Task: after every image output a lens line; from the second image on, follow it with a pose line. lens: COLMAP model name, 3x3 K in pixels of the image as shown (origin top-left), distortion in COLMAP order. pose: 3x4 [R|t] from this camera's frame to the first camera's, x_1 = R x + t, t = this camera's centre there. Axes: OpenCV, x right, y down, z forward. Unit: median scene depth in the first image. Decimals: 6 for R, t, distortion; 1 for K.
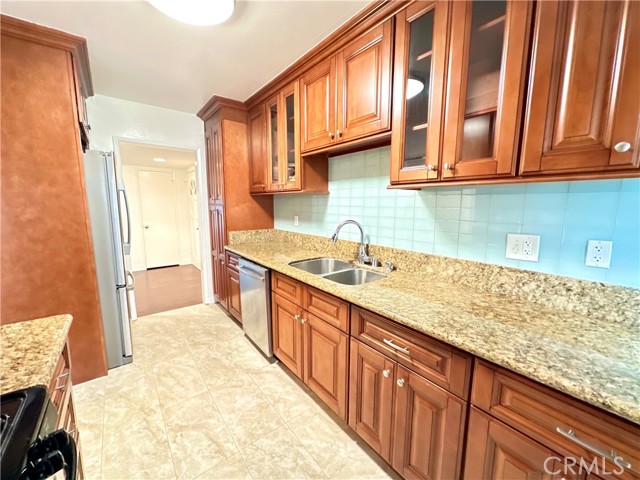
lens RADIAL K [[259.6, 0, 319.4], [0, 259.6, 241.9], [0, 0, 1]] dist [0.009548, -0.000367]
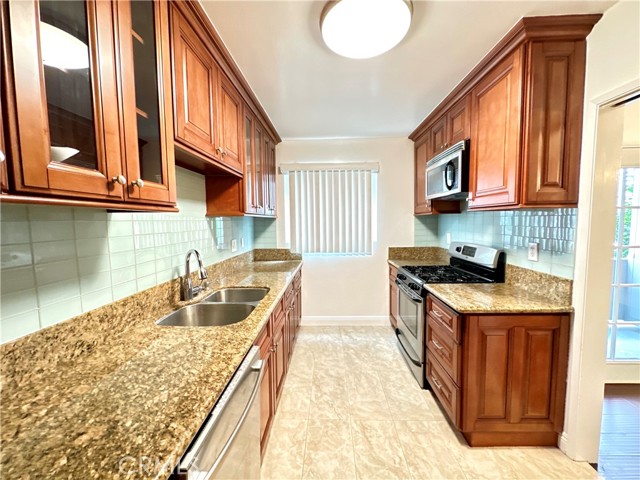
lens RADIAL K [[259.6, 0, 322.7], [0, 259.6, 239.9], [0, 0, 1]] dist [0.009548, -0.000367]
pose [[-0.772751, -0.045995, 0.633040, -0.934222], [0.099474, 0.976270, 0.192360, -0.301194], [-0.626866, 0.211618, -0.749838, 1.791615]]
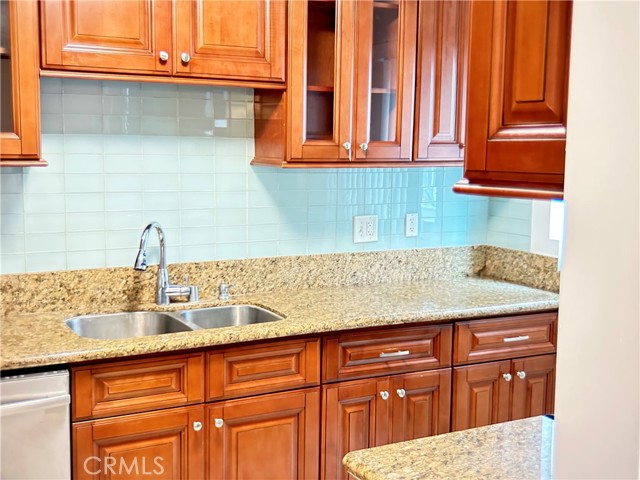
lens RADIAL K [[824.0, 0, 314.9], [0, 824.0, 237.2], [0, 0, 1]] dist [0.069965, 0.000000]
pose [[0.159376, -0.108926, 0.981190, -1.847664], [0.136802, 0.986742, 0.087321, -0.198364], [-0.977694, 0.120312, 0.172164, 0.569830]]
